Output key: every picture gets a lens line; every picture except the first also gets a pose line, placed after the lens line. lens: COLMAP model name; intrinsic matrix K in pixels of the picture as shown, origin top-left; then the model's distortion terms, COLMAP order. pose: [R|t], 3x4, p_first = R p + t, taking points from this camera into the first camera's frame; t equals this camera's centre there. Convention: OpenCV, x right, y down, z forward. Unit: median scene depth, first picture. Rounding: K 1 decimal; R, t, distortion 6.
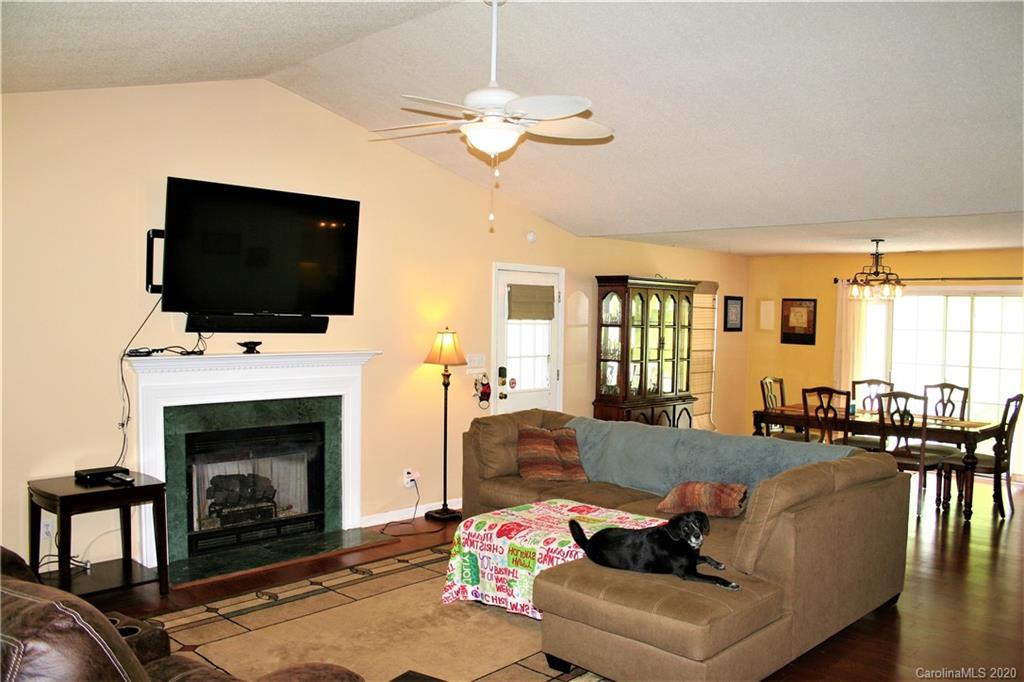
lens RADIAL K [[845.6, 0, 518.4], [0, 845.6, 344.6], [0, 0, 1]] dist [-0.157521, 0.123527]
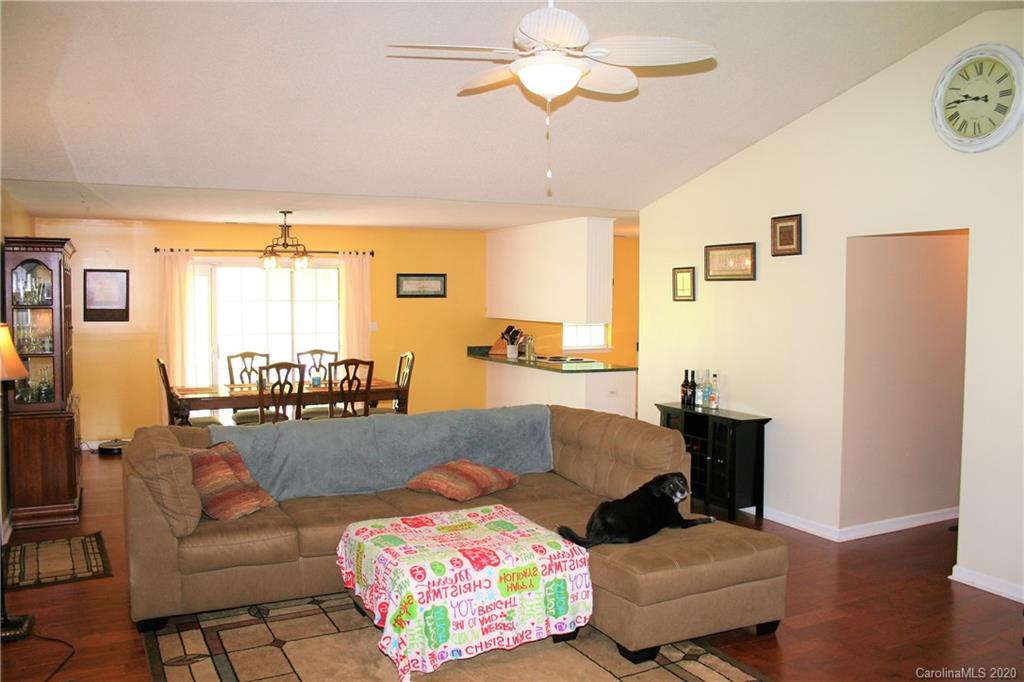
lens RADIAL K [[845.6, 0, 512.4], [0, 845.6, 323.7], [0, 0, 1]] dist [-0.157521, 0.123527]
pose [[0.327370, -0.051204, 0.943508, -0.561355], [0.039281, 0.998405, 0.040554, -0.027276], [-0.944079, 0.023785, 0.328860, 0.522001]]
